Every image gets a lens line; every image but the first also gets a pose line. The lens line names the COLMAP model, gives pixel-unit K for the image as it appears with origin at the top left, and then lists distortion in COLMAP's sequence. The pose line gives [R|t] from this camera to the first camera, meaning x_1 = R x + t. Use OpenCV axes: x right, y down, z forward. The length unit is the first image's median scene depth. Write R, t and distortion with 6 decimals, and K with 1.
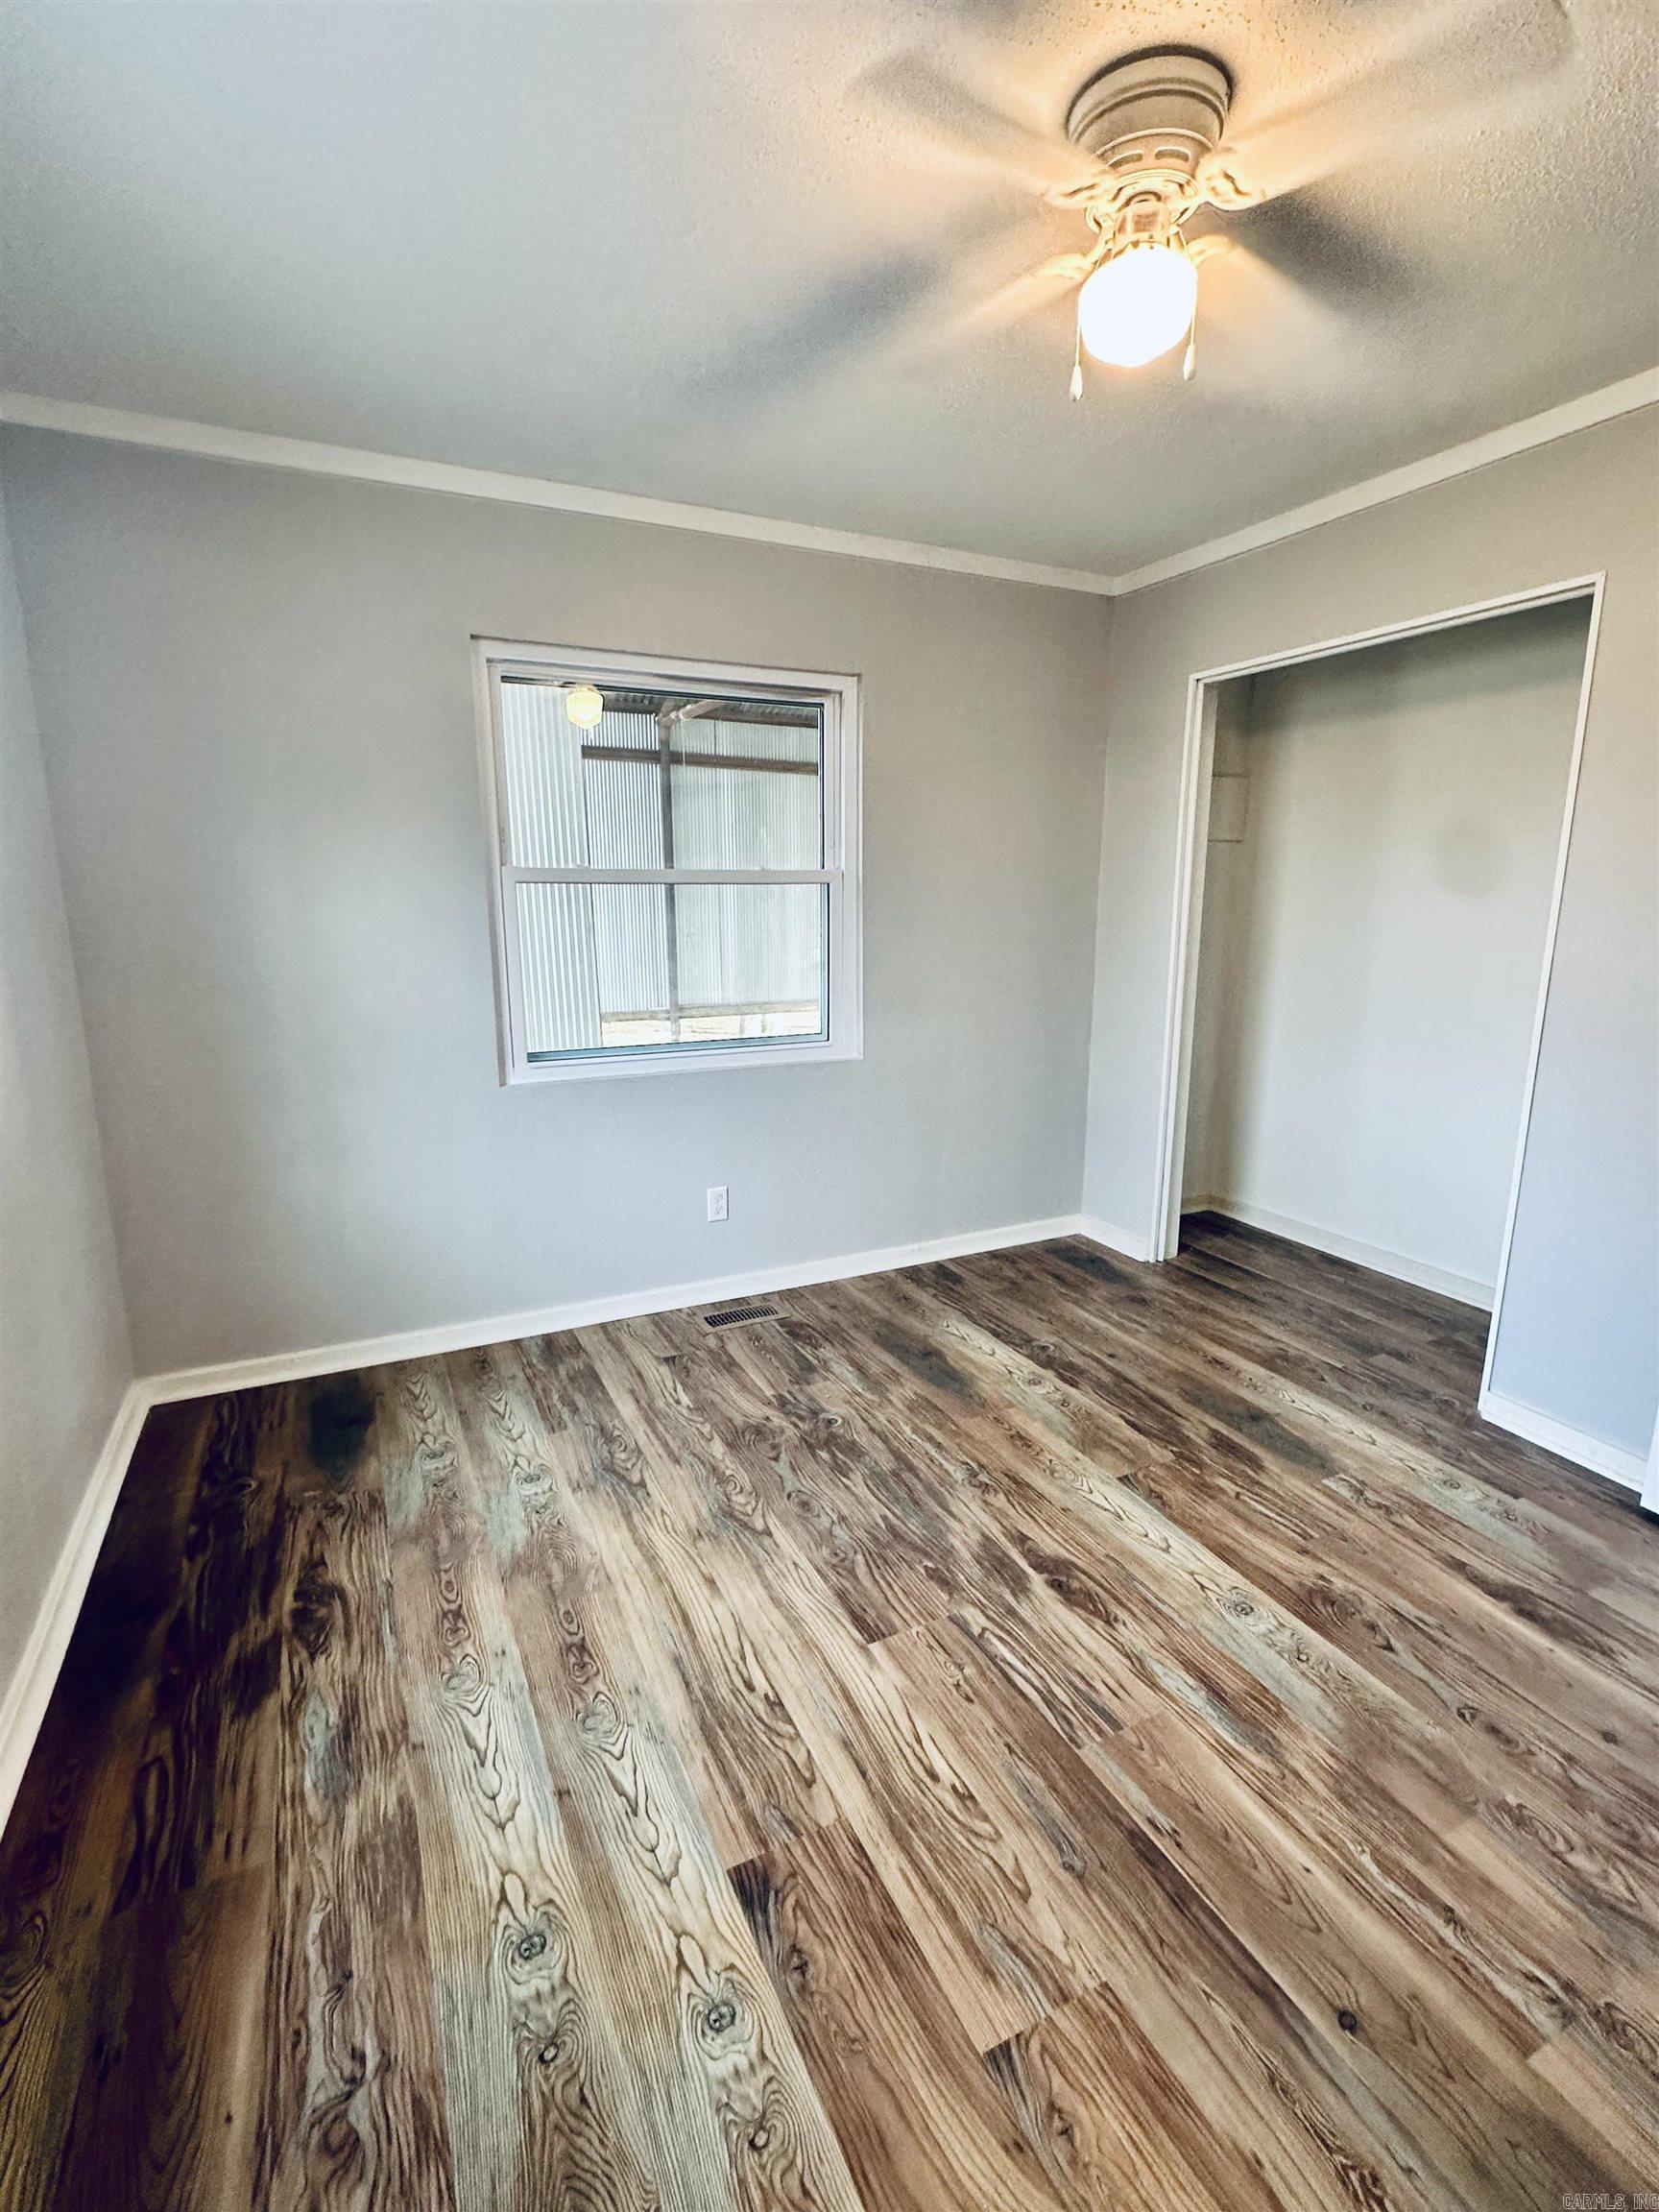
lens RADIAL K [[1009.0, 0, 826.9], [0, 1009.0, 1100.8], [0, 0, 1]] dist [0.000042, -0.000227]
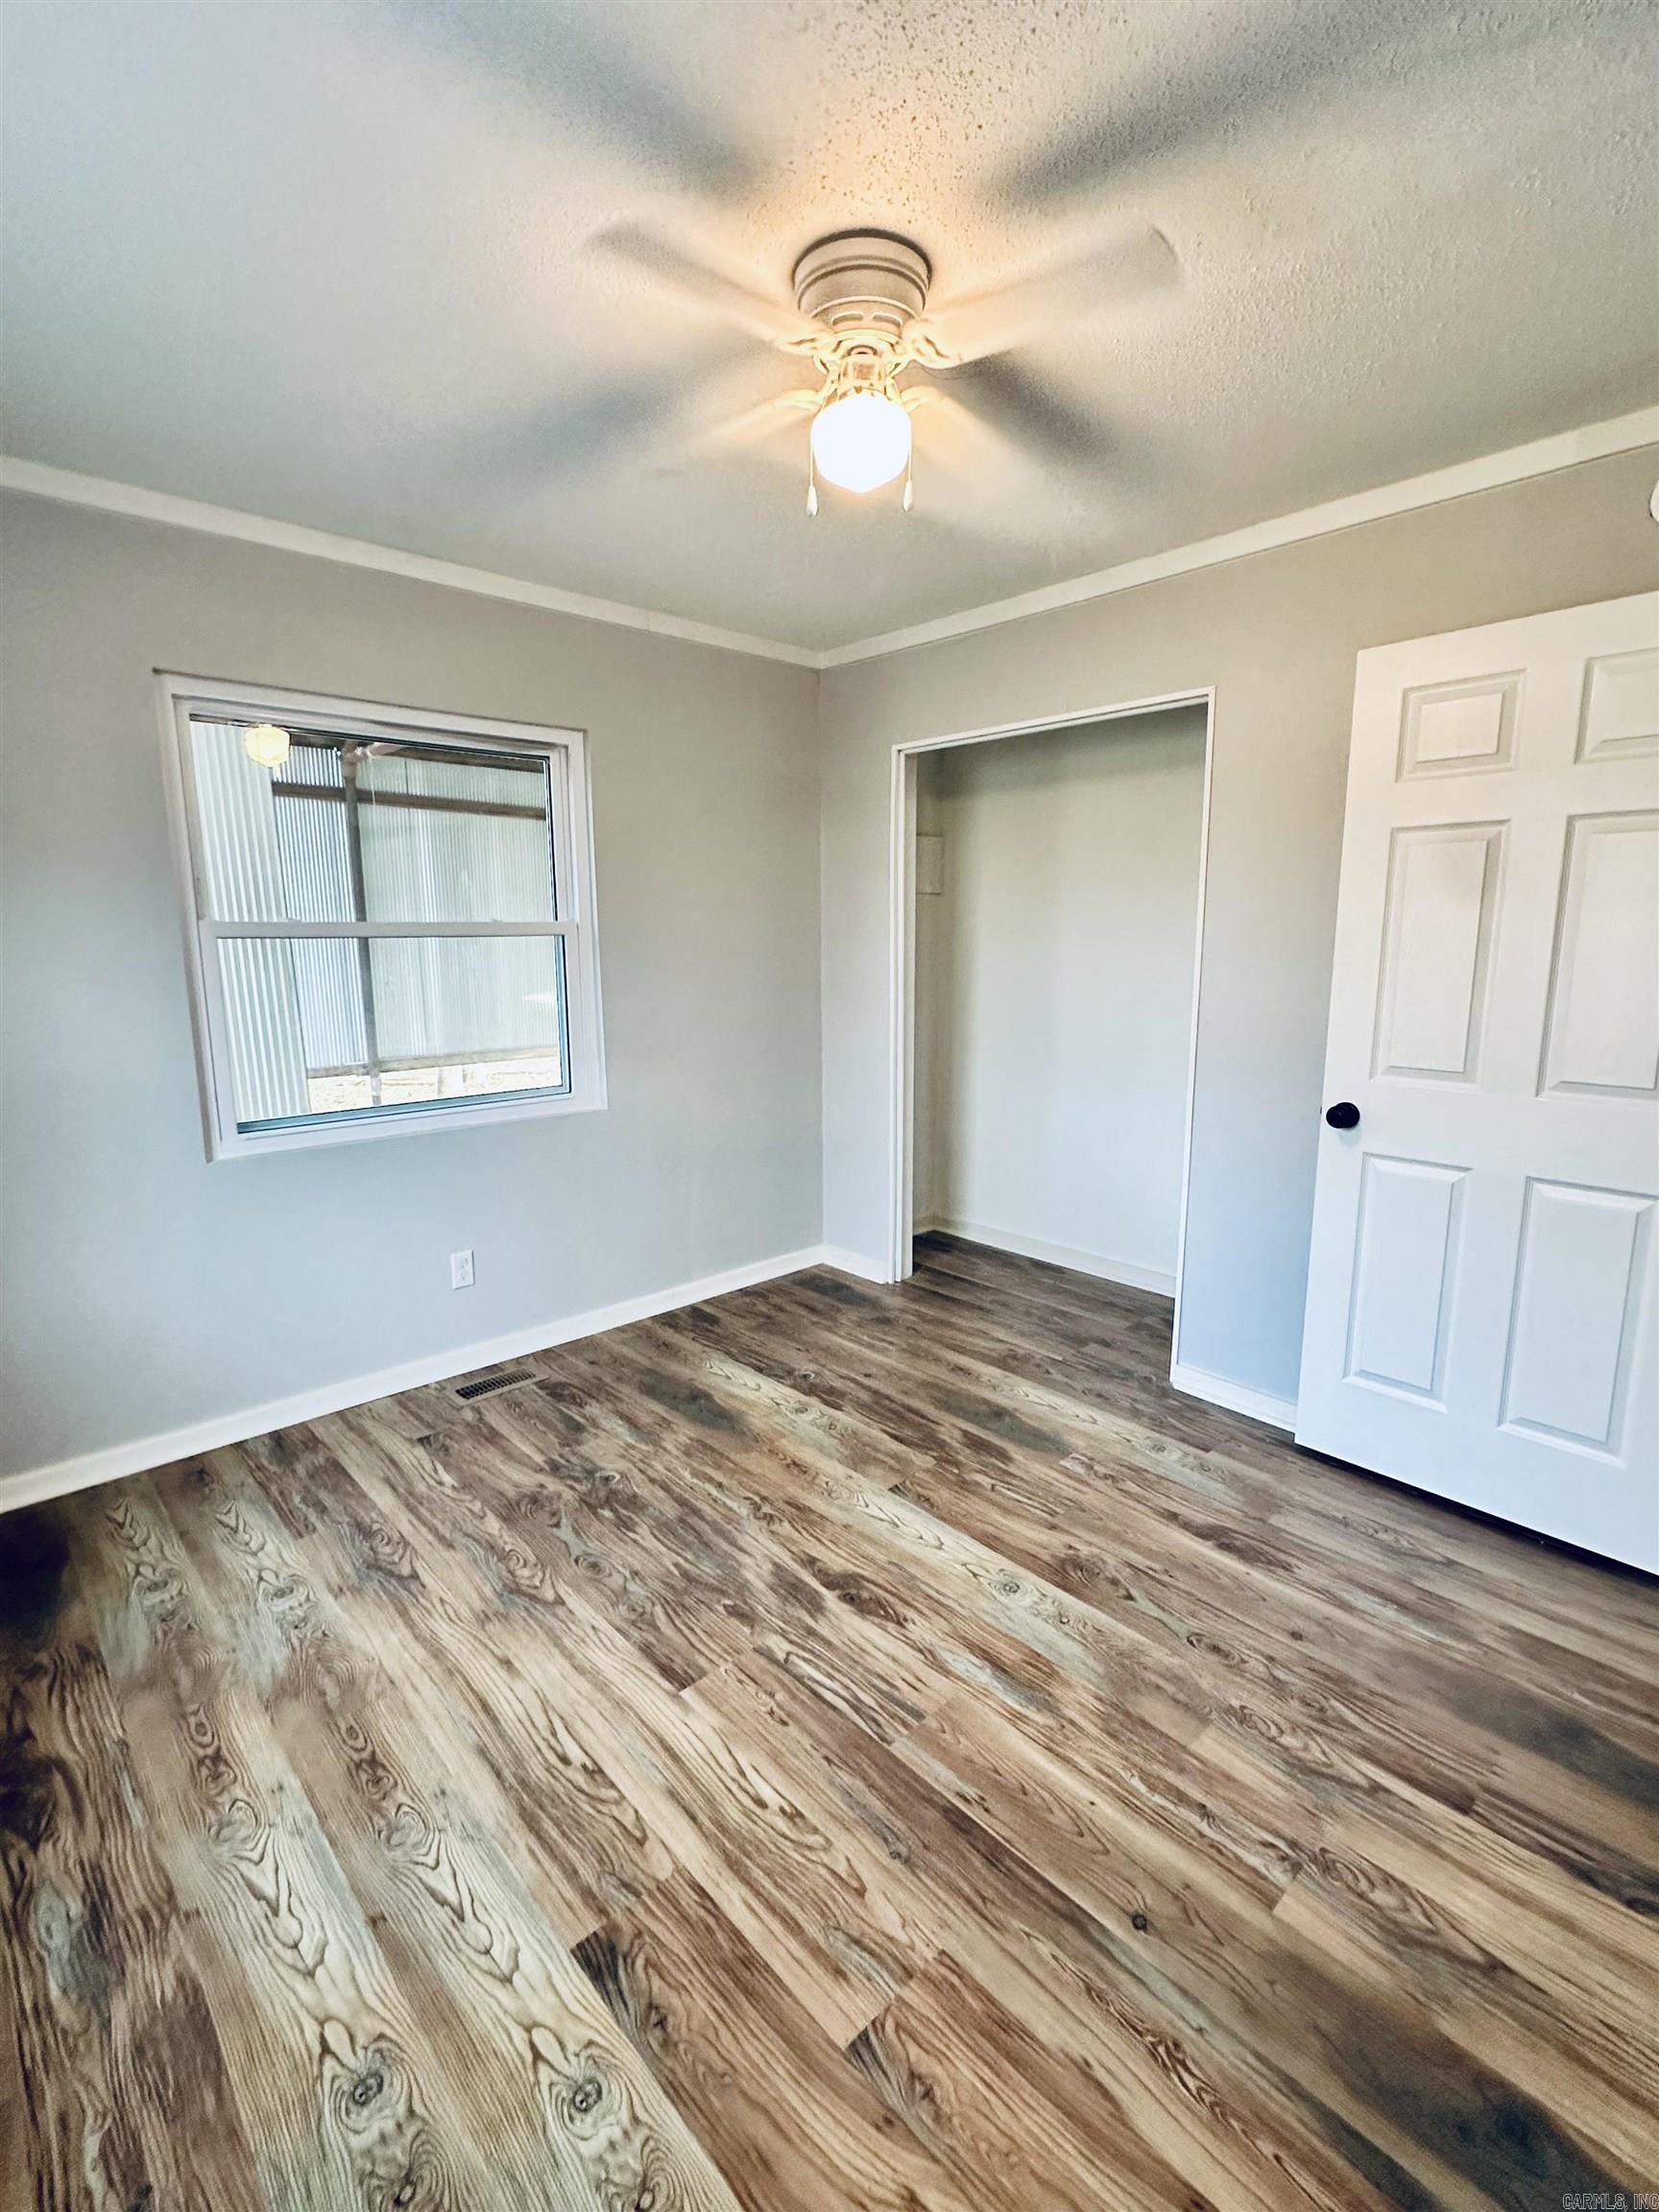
lens RADIAL K [[1009.0, 0, 826.6], [0, 1009.0, 1103.5], [0, 0, 1]] dist [0.000042, -0.000227]
pose [[0.957900, -0.052360, 0.282287, -0.064240], [0.062317, 0.997707, -0.026403, -0.012257], [-0.280257, 0.042883, 0.958967, -0.032429]]
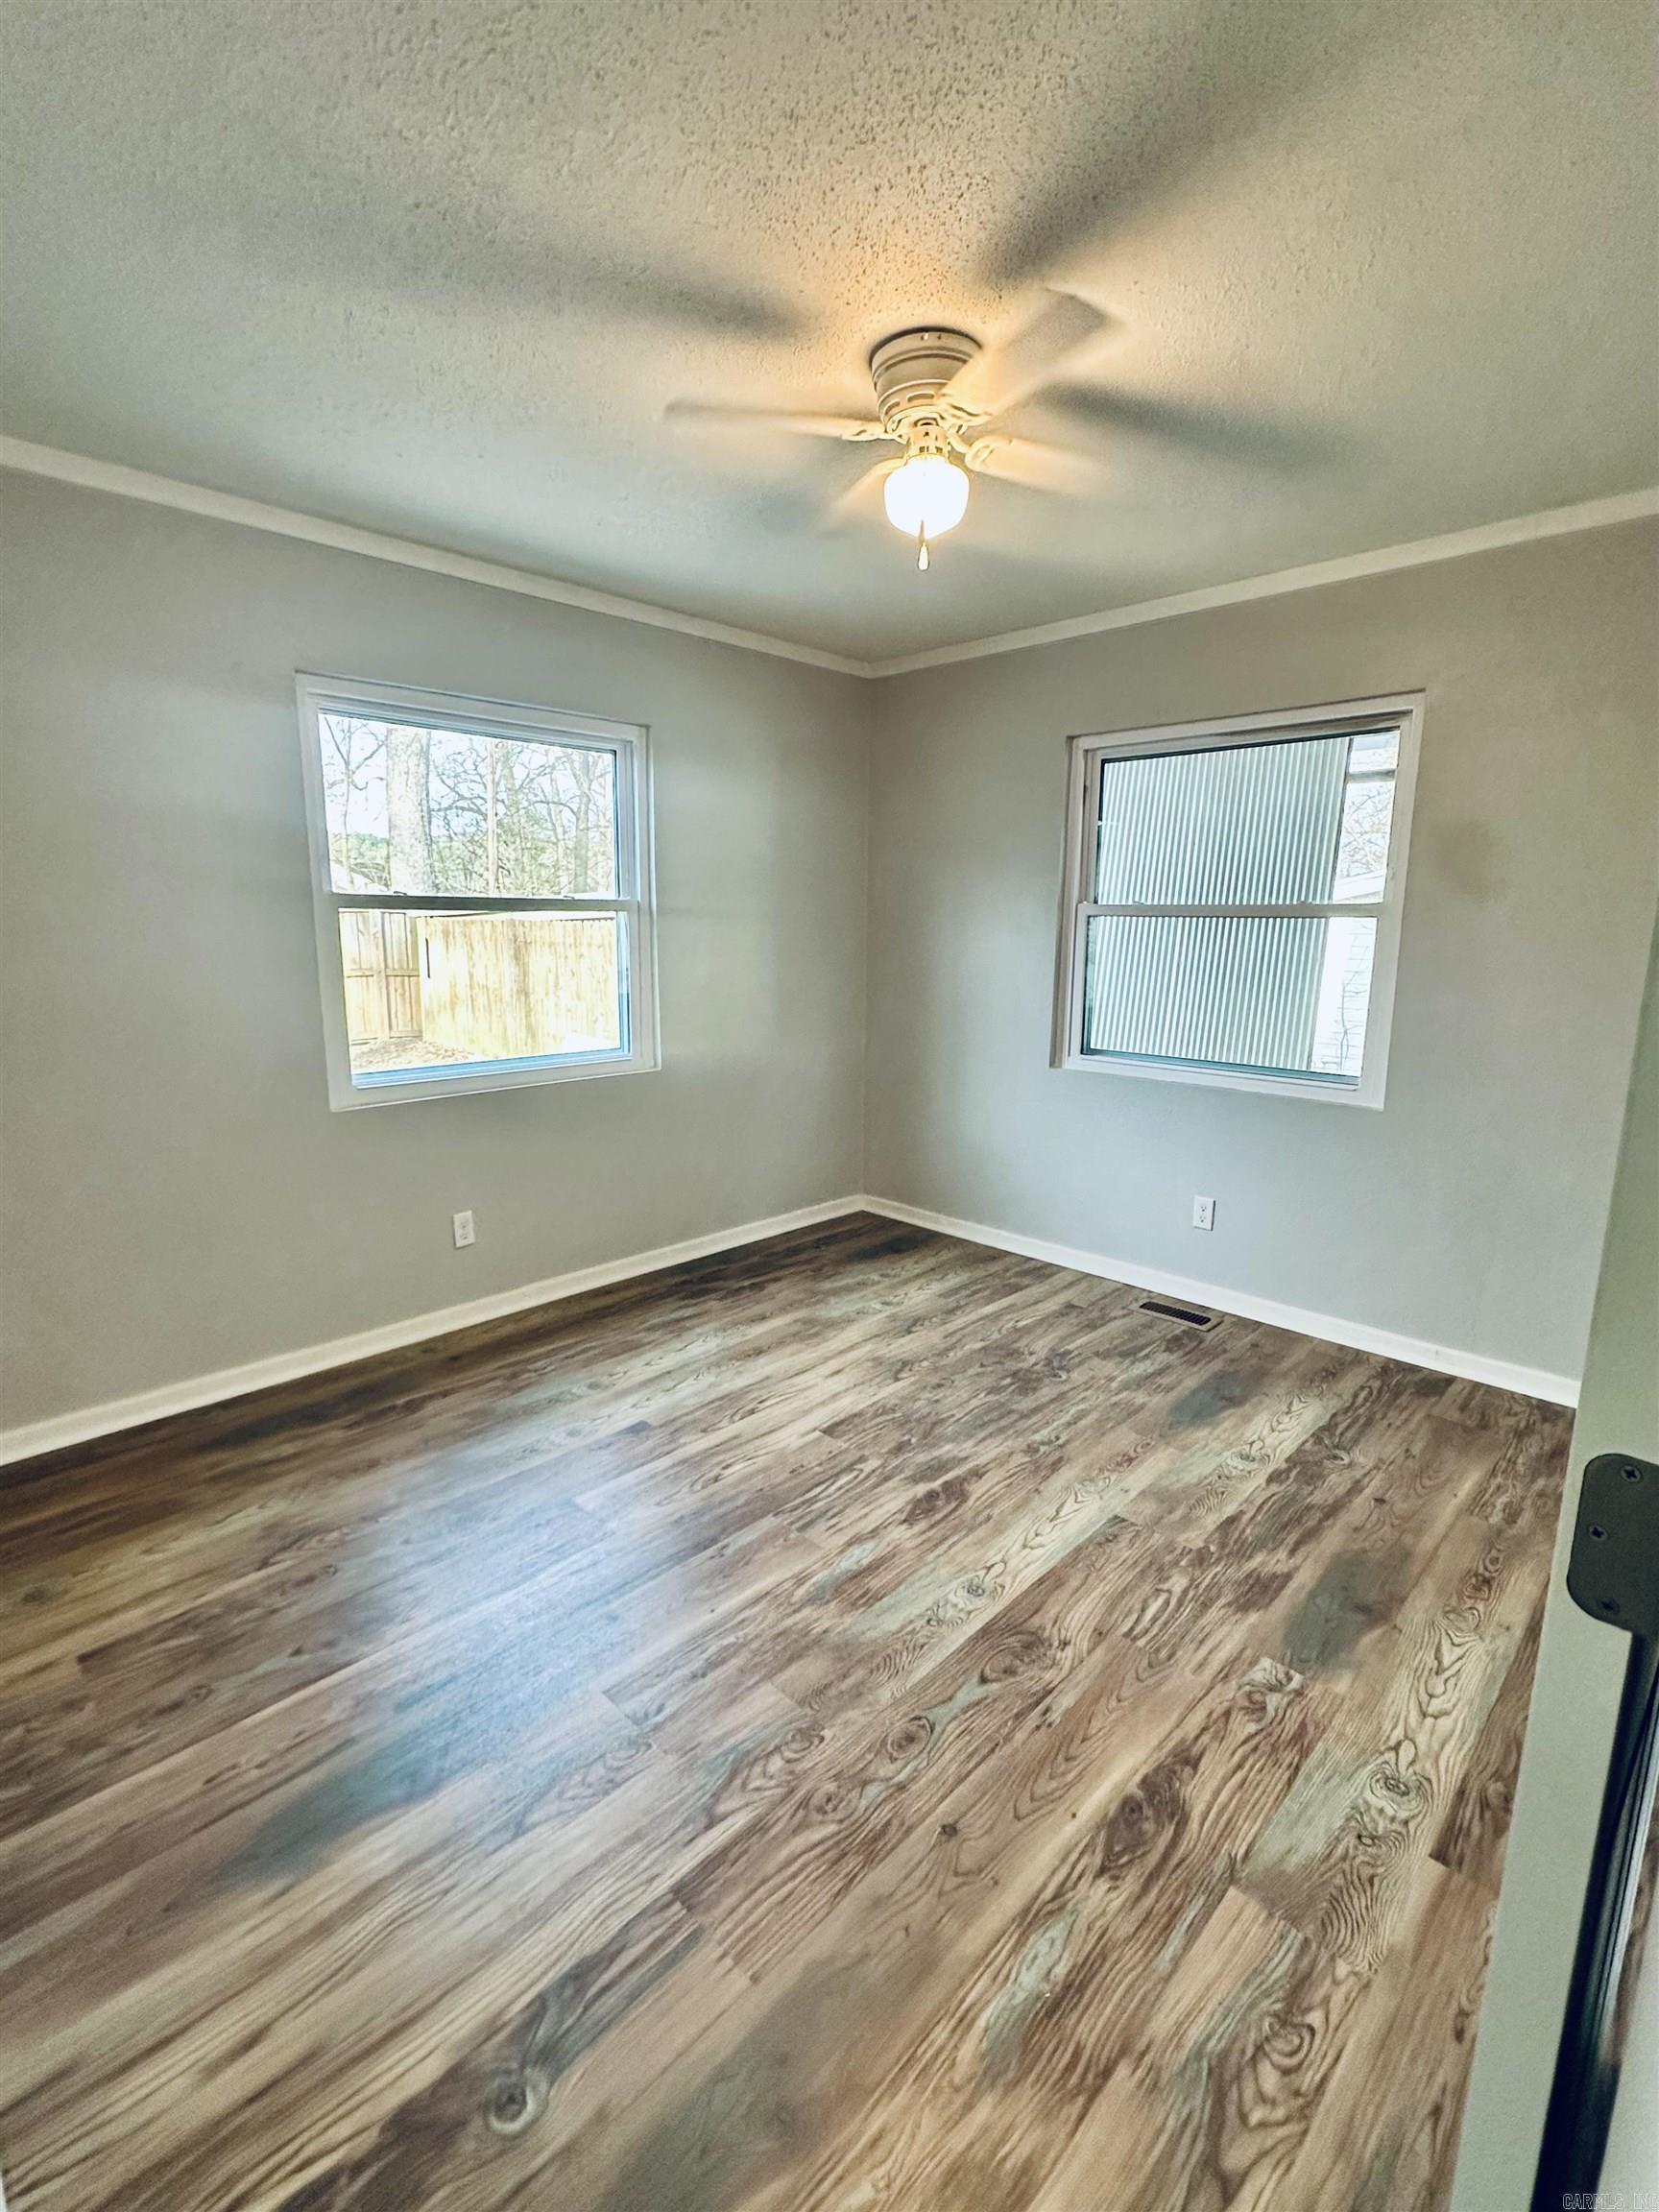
lens RADIAL K [[1009.0, 0, 823.5], [0, 1009.0, 1092.9], [0, 0, 1]] dist [0.000042, -0.000227]
pose [[0.333291, 0.166931, -0.927928, 1.179557], [-0.197229, 0.974770, 0.104518, -0.087331], [0.921964, 0.148180, 0.357806, 0.360215]]
